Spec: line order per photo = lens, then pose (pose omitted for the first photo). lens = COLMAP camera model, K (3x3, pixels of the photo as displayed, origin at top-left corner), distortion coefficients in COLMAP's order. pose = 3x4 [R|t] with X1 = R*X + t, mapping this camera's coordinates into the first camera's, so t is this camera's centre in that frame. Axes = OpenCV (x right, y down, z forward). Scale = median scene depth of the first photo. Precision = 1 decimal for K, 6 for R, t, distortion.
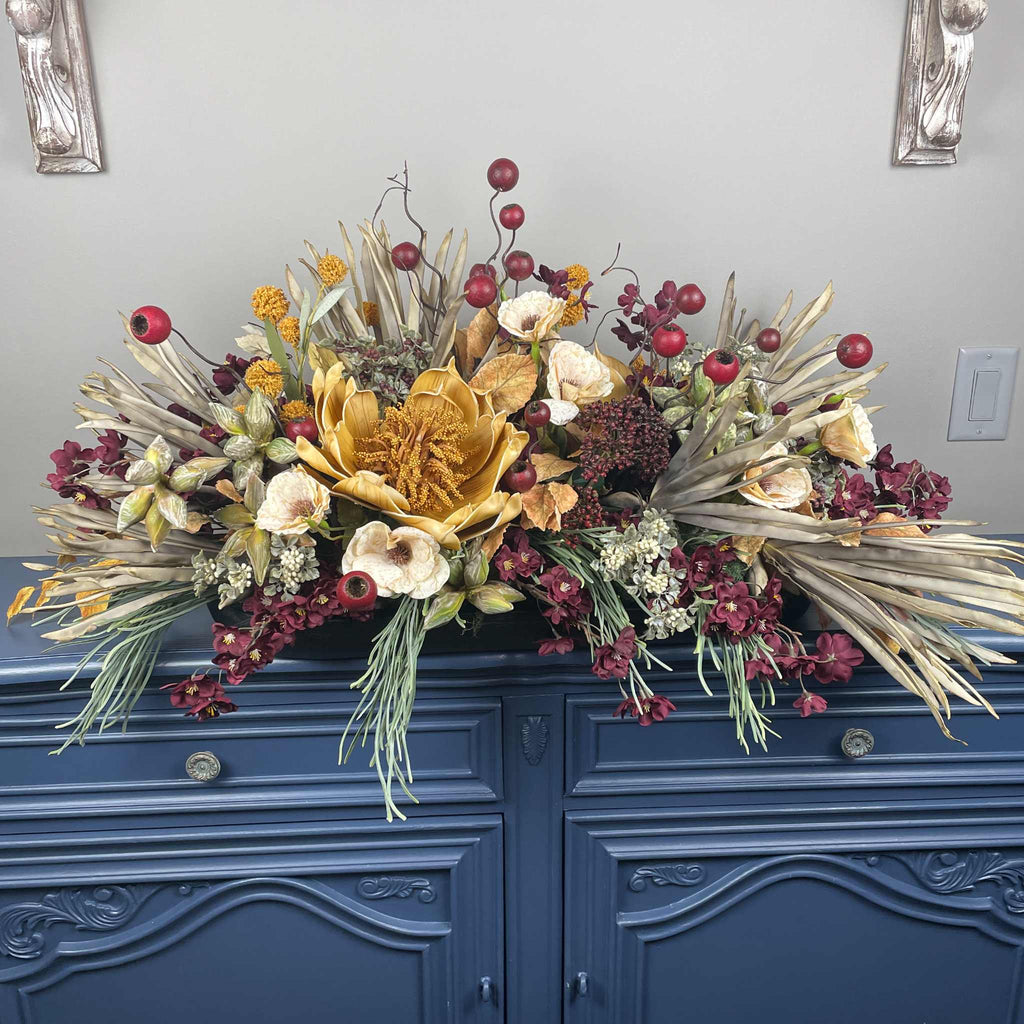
lens RADIAL K [[1099.6, 0, 516.9], [0, 1099.6, 500.2], [0, 0, 1]] dist [0.129274, -0.291529]
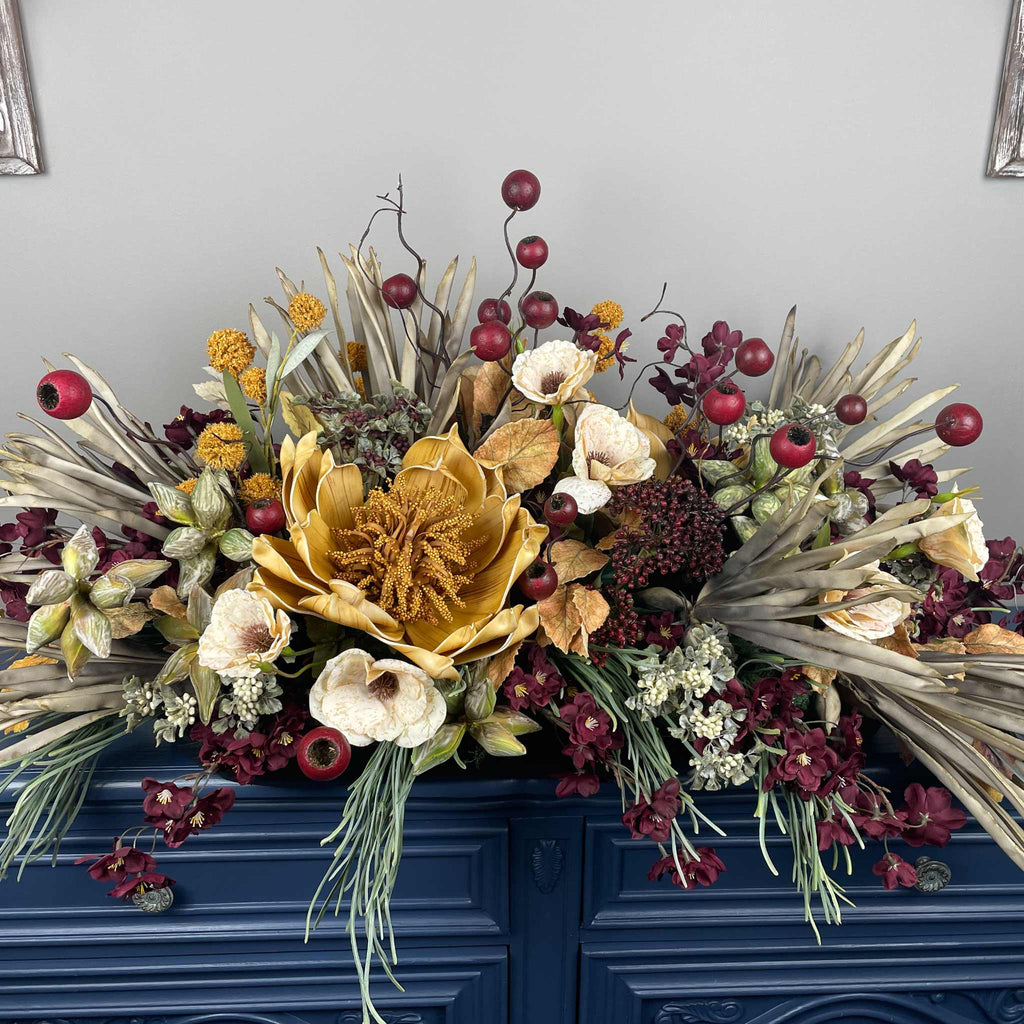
lens RADIAL K [[1052.2, 0, 513.9], [0, 1052.2, 501.2], [0, 0, 1]] dist [0.111538, -0.204172]
pose [[0.999842, 0.015836, -0.008132, -0.008281], [-0.015453, 0.998857, 0.045221, -0.110347], [0.008839, -0.045088, 0.998944, 0.233772]]
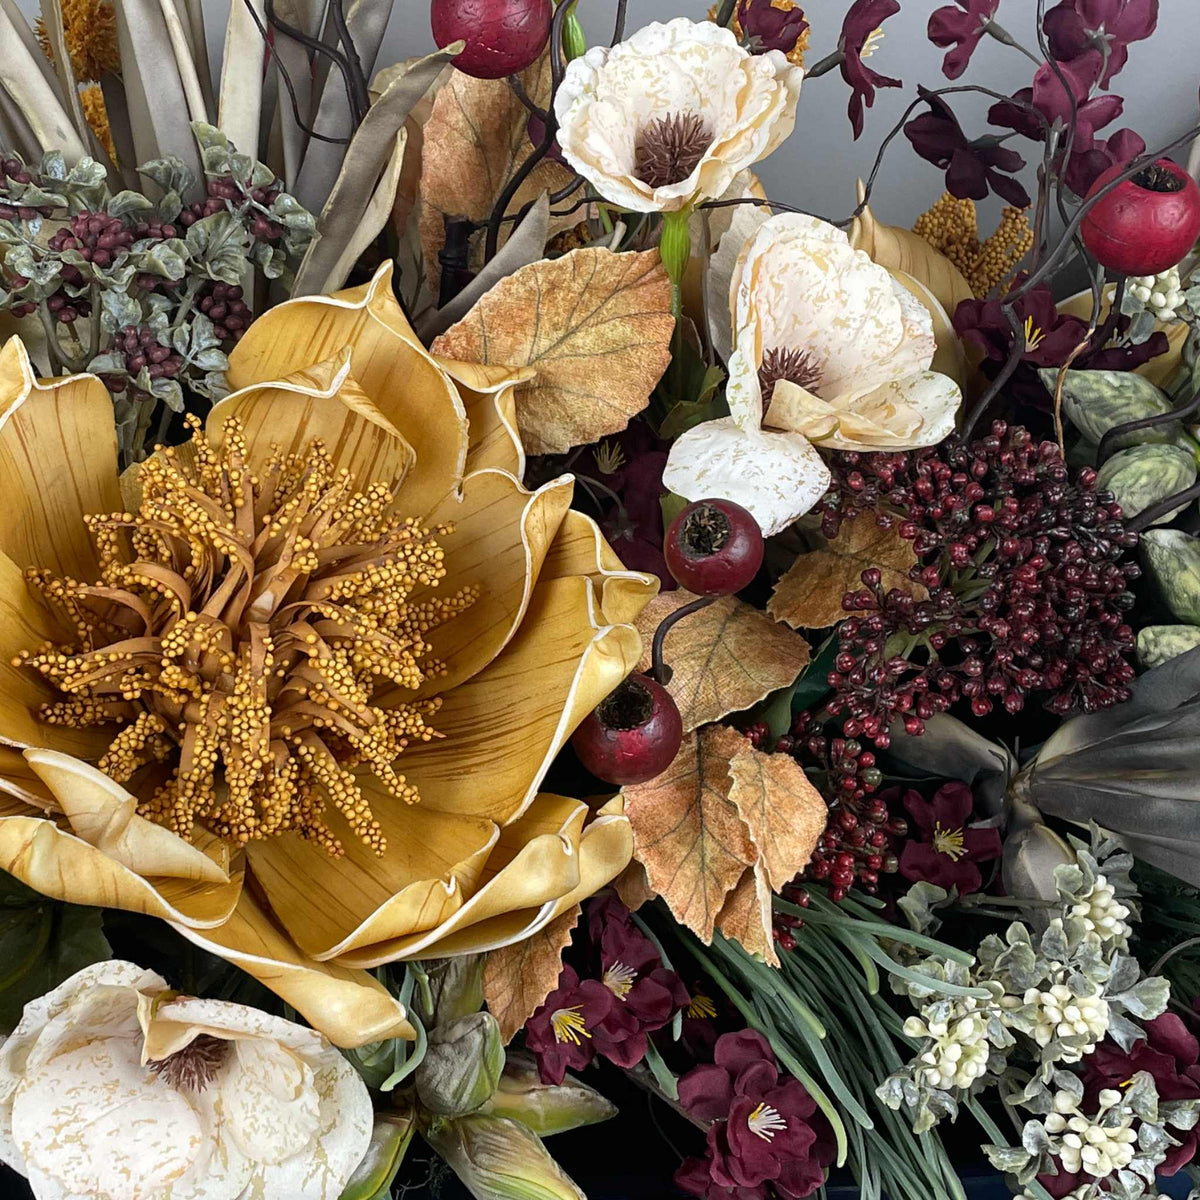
lens RADIAL K [[2107.8, 0, 522.3], [0, 2107.8, 581.1], [0, 0, 1]] dist [0.133904, -0.313291]
pose [[0.997766, 0.026584, 0.061290, -0.055441], [-0.037774, 0.981179, 0.189368, -0.155951], [-0.055102, -0.191260, 0.979991, 0.467403]]
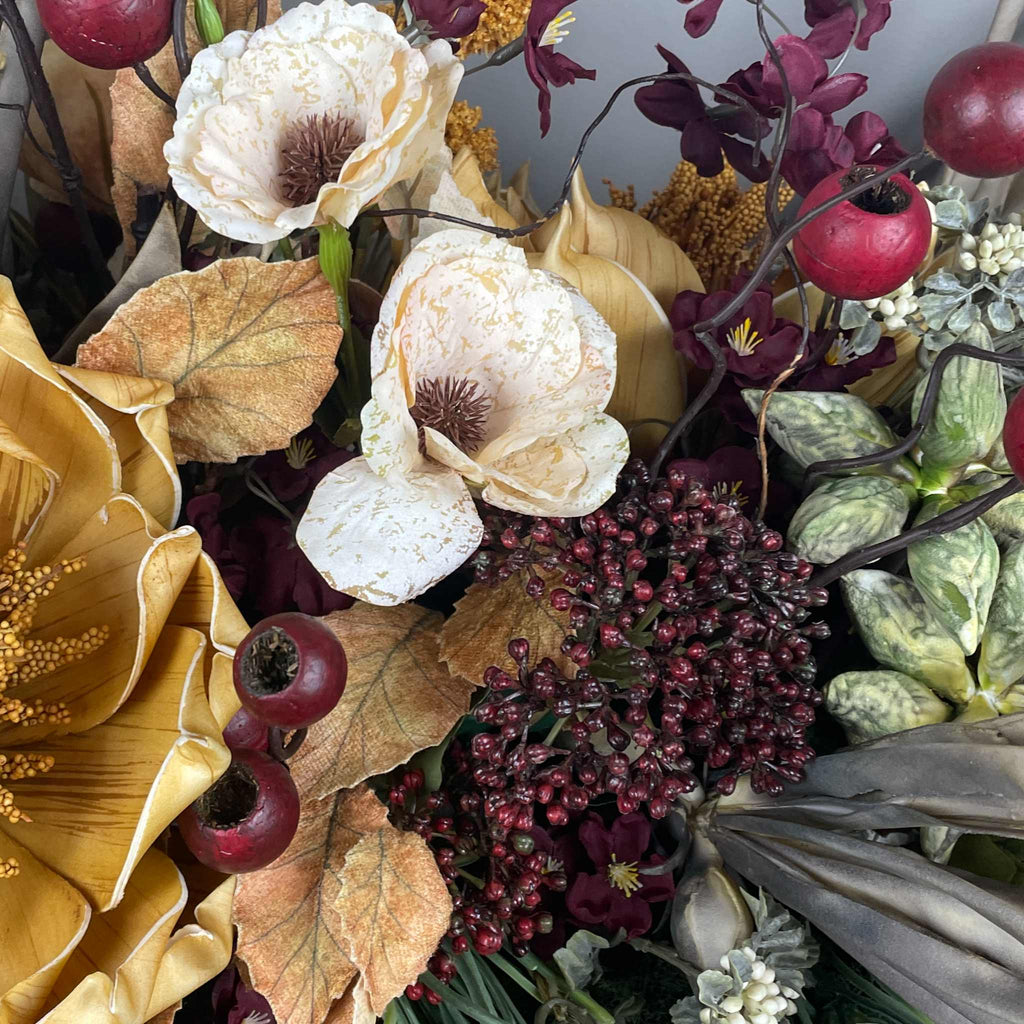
lens RADIAL K [[1545.8, 0, 433.3], [0, 1545.8, 509.7], [0, 0, 1]] dist [0.167045, -0.534812]
pose [[0.998548, 0.053686, 0.004497, 0.042896], [-0.052090, 0.940804, 0.334925, -0.207559], [0.013750, -0.334673, 0.942234, 0.662677]]
